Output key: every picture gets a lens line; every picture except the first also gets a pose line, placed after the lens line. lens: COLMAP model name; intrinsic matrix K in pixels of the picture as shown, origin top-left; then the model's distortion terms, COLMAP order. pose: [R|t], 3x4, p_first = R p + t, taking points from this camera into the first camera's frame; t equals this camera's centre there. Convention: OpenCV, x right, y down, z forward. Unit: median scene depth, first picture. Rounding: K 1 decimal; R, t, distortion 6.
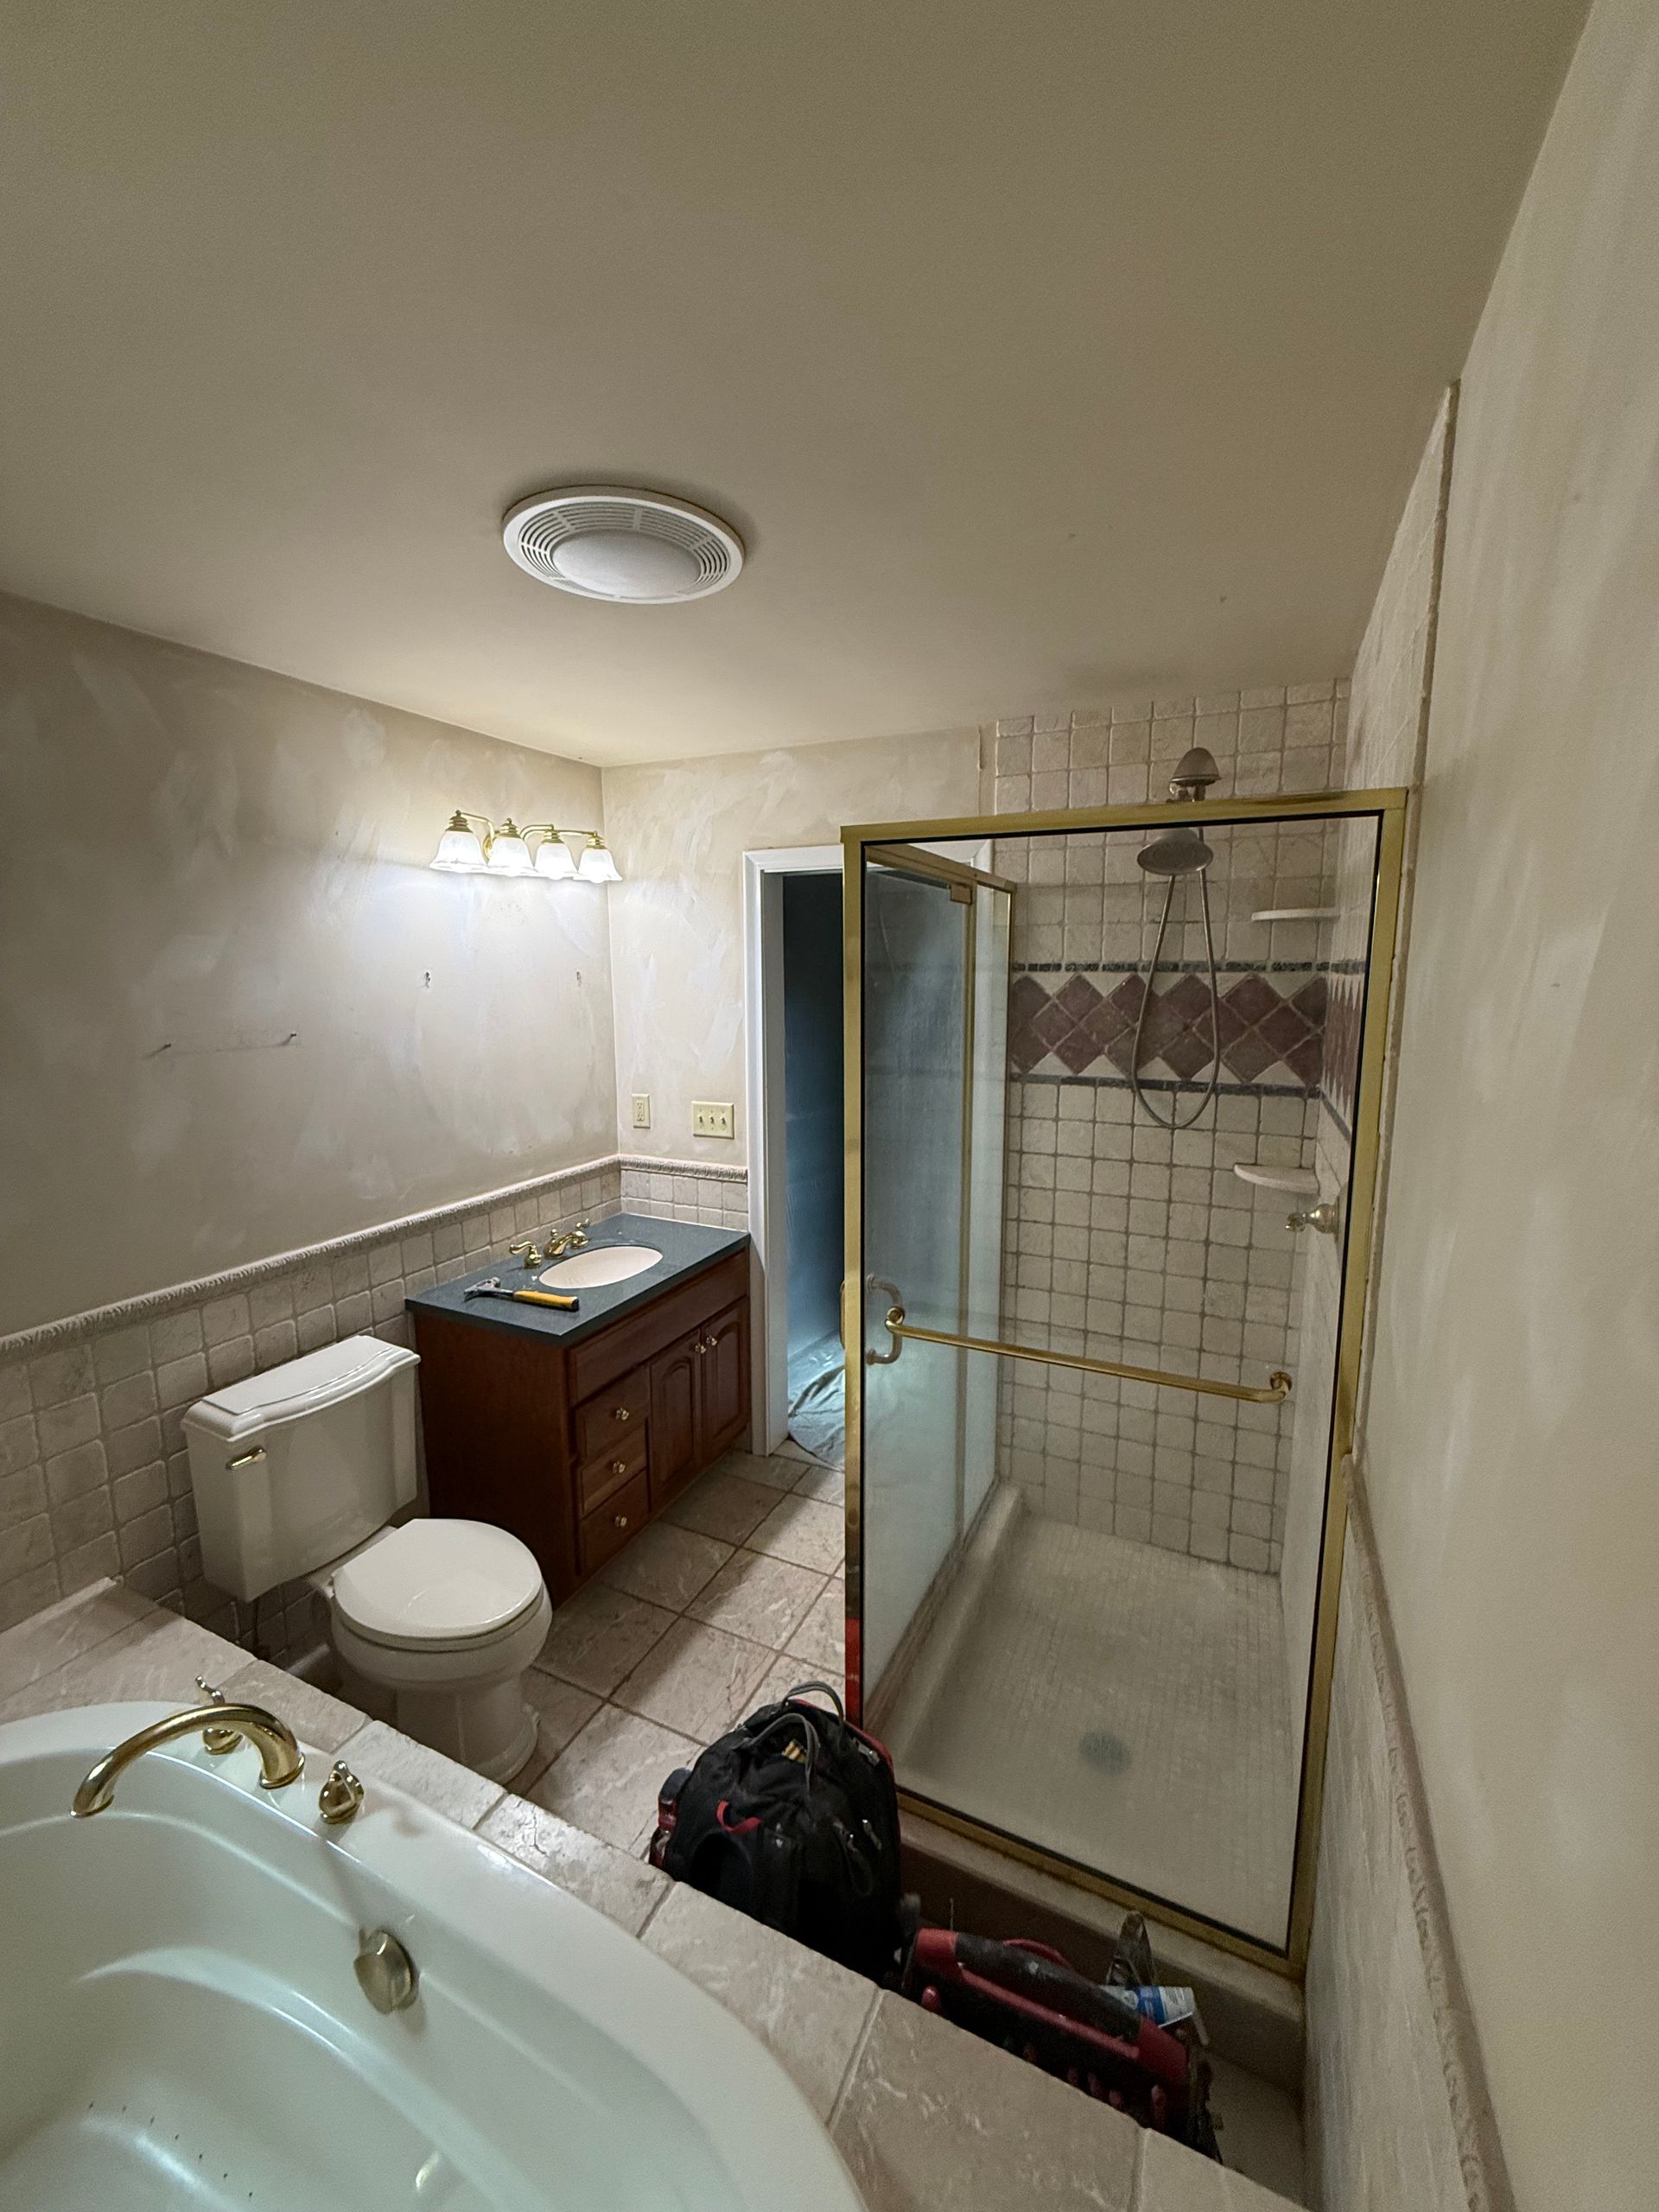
lens RADIAL K [[880.8, 0, 837.3], [0, 880.8, 1105.0], [0, 0, 1]] dist [-0.003465, 0.000976]
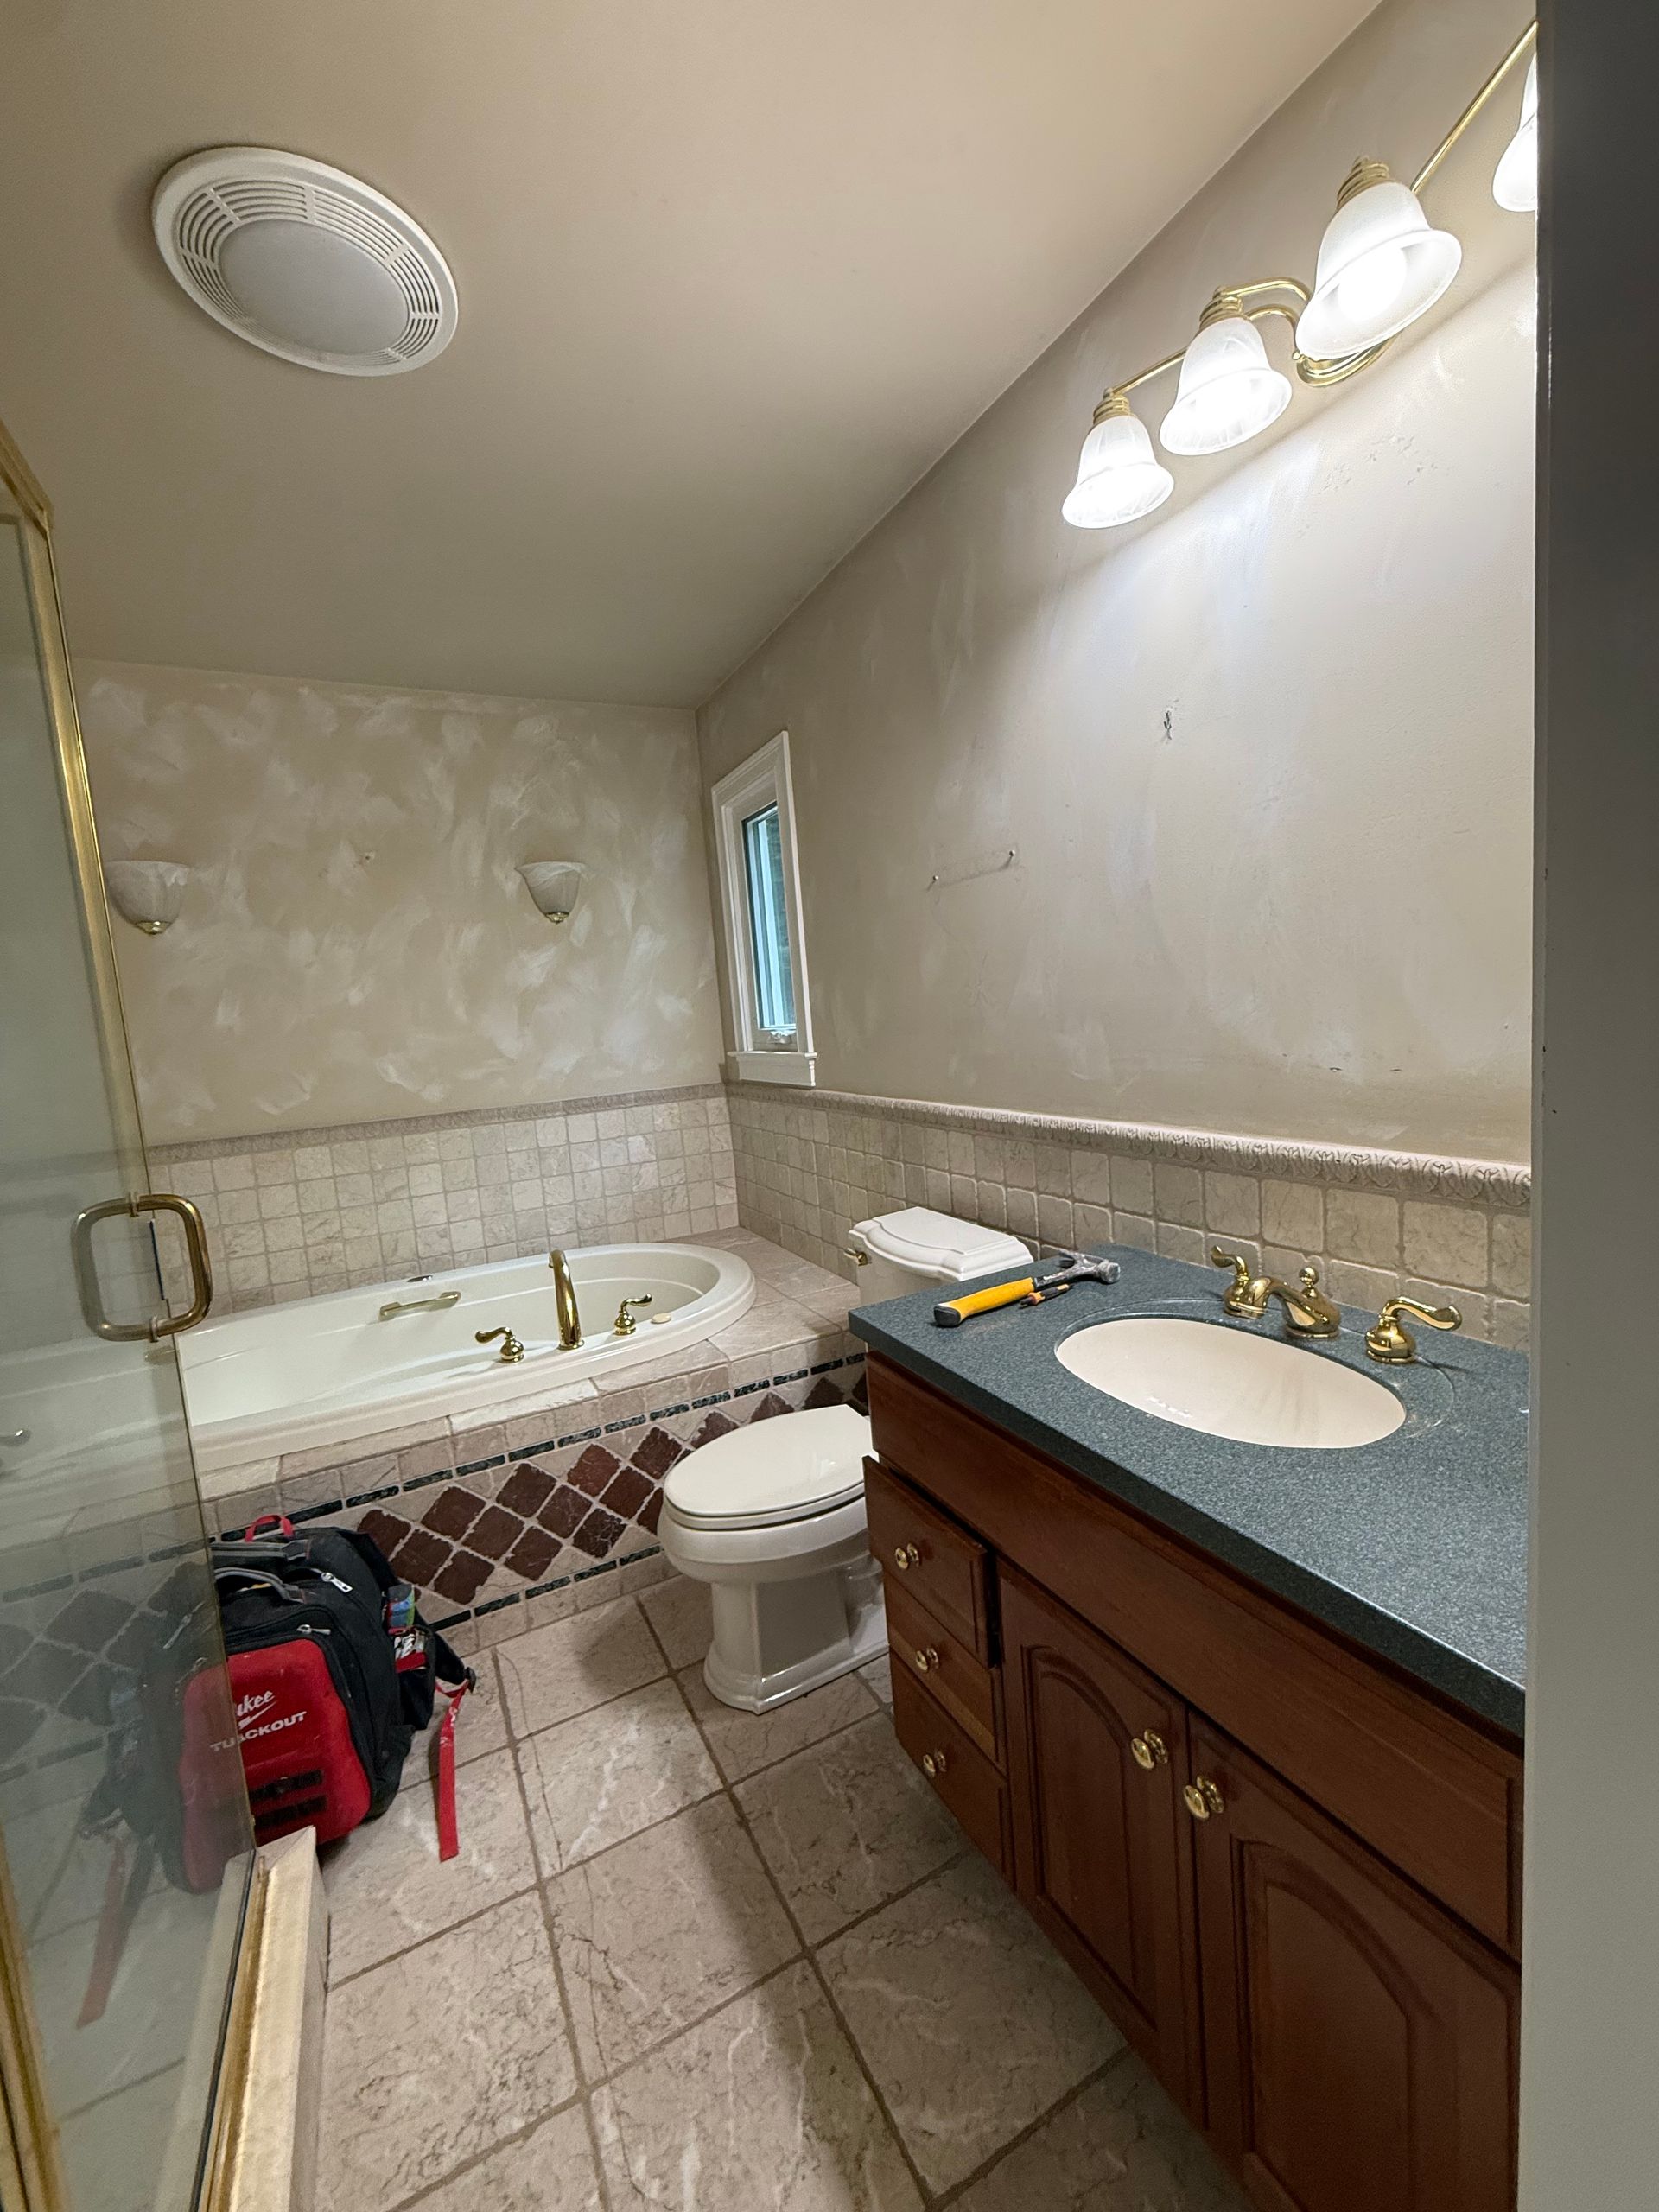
lens RADIAL K [[880.8, 0, 830.3], [0, 880.8, 1100.7], [0, 0, 1]] dist [-0.003465, 0.000976]
pose [[-0.606612, 0.130294, -0.784248, 0.157747], [-0.049917, 0.978289, 0.201142, -0.008993], [0.793429, 0.161162, -0.586939, 1.290040]]
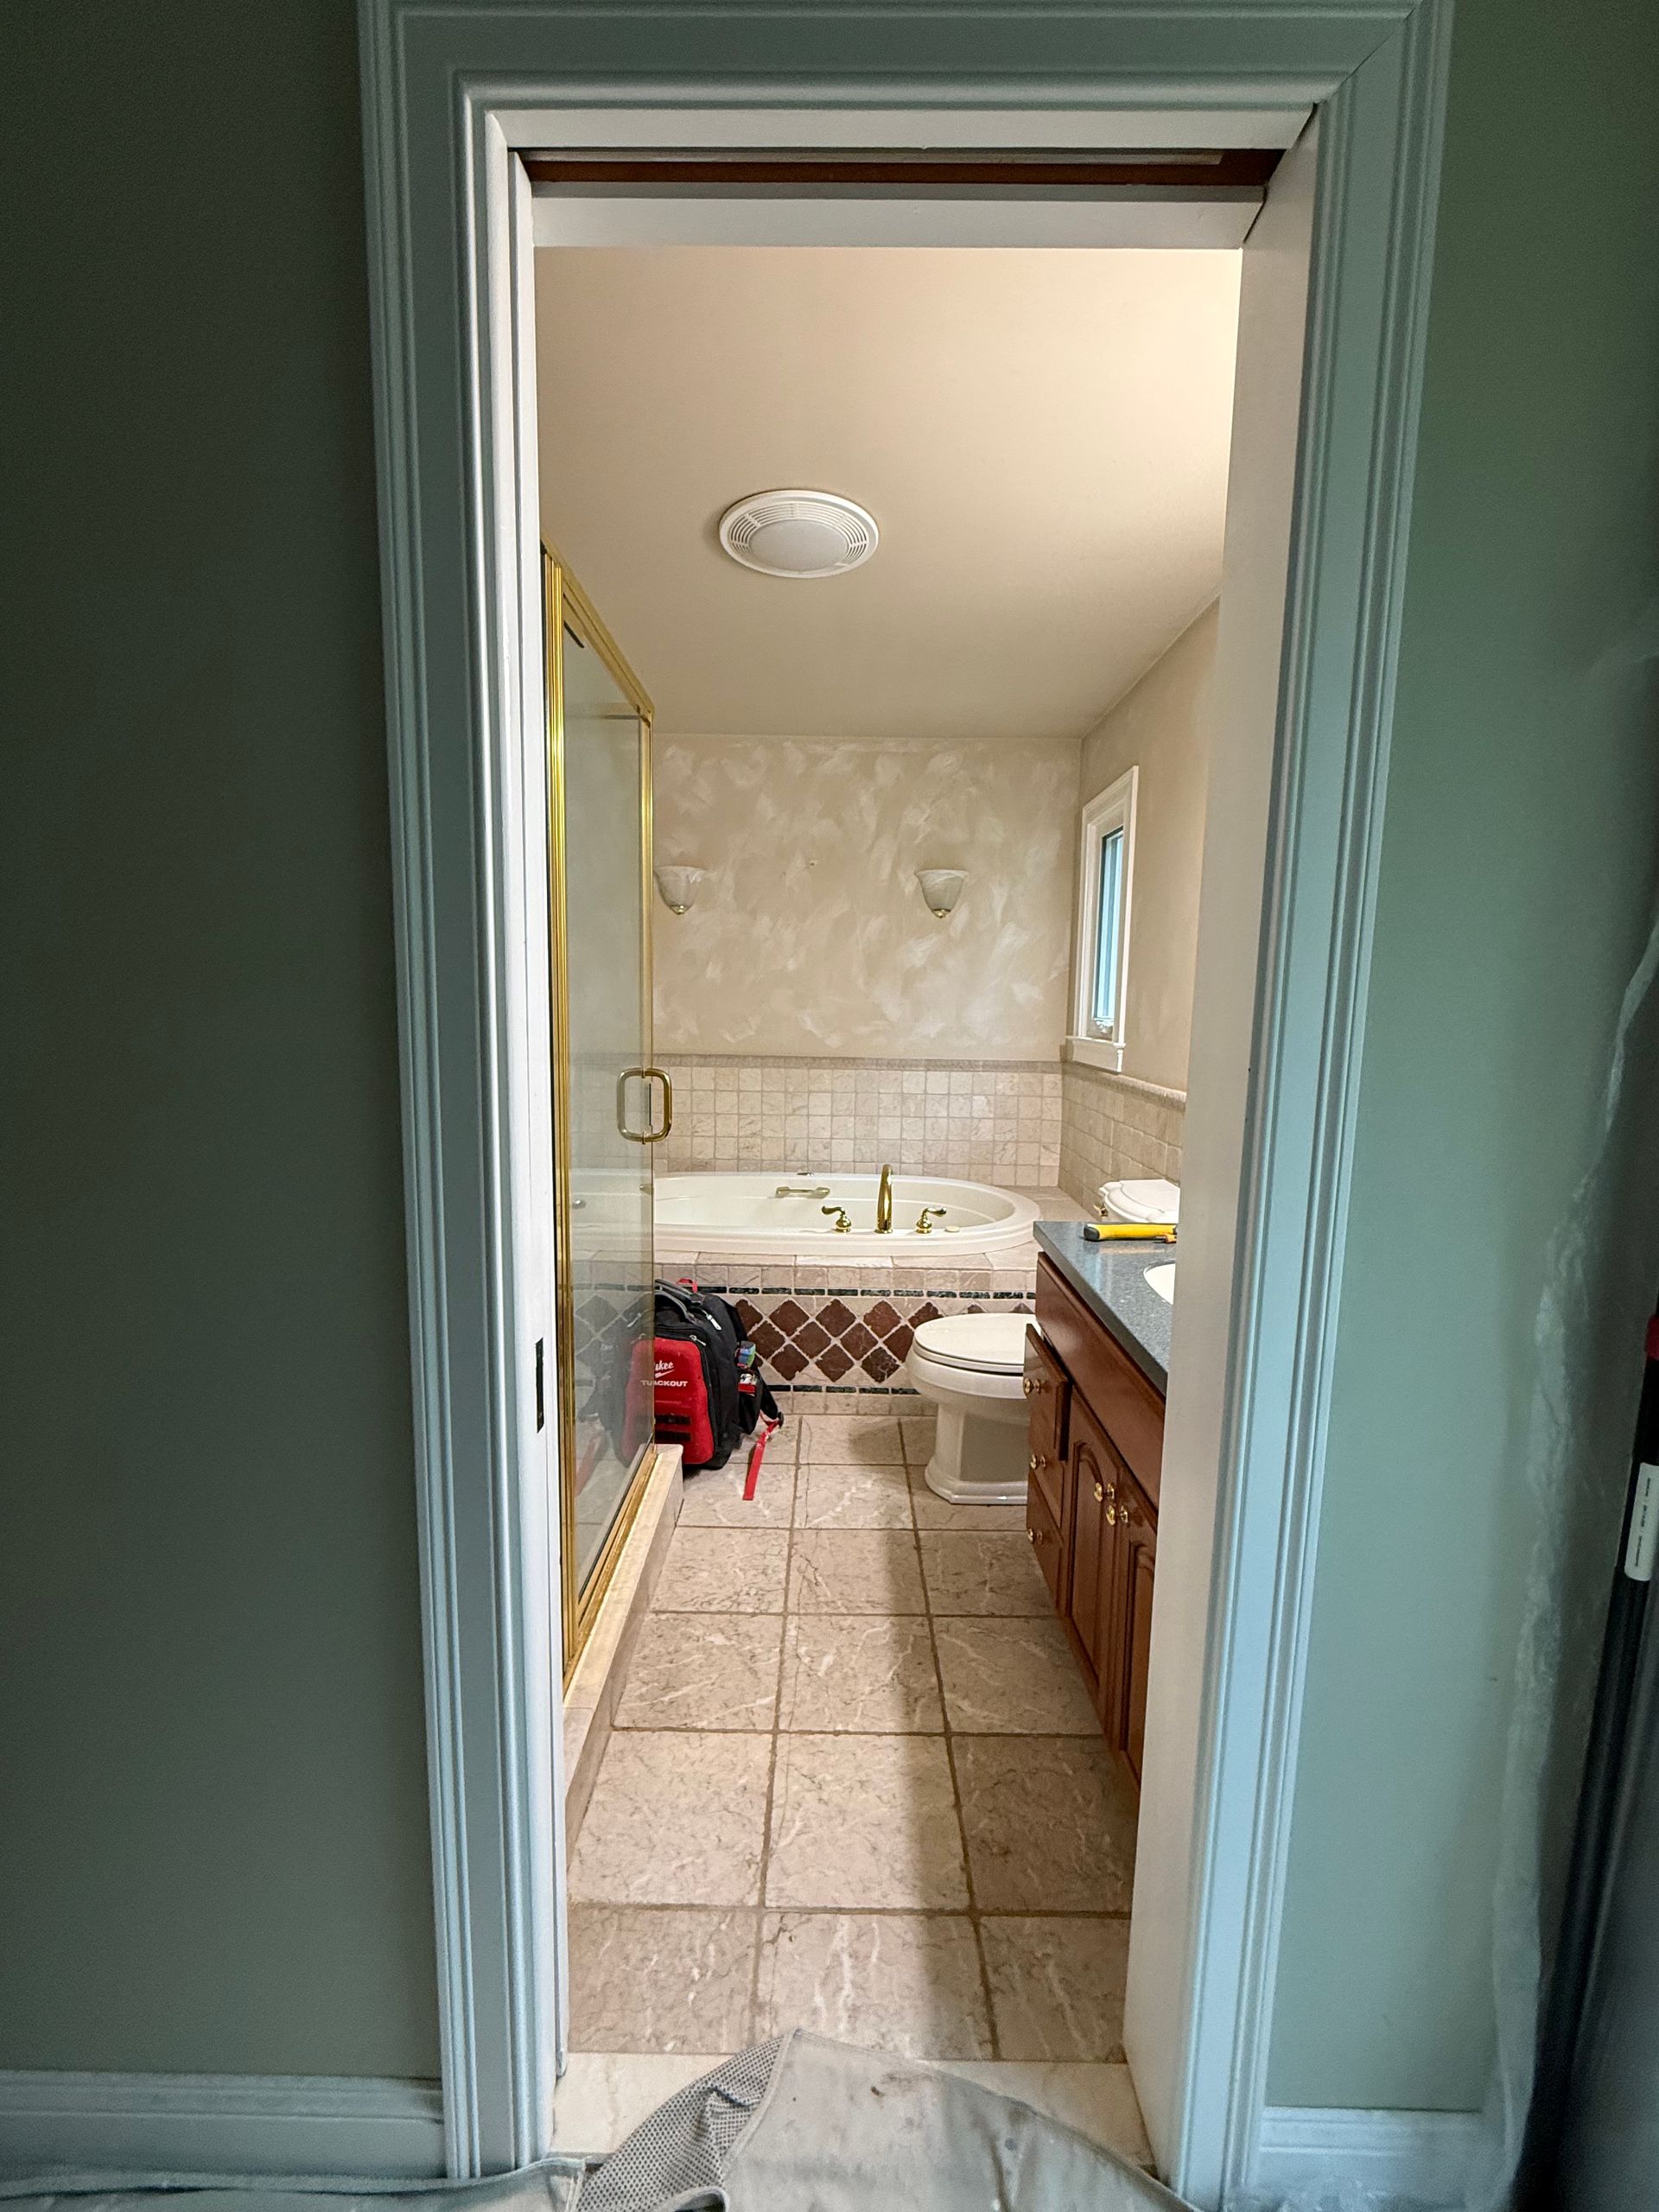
lens RADIAL K [[880.8, 0, 831.7], [0, 880.8, 1104.1], [0, 0, 1]] dist [-0.003465, 0.000976]
pose [[-0.908132, 0.033759, -0.417321, 0.224892], [-0.084246, 0.961624, 0.261118, -0.061571], [0.410121, 0.272287, -0.870437, 1.598630]]
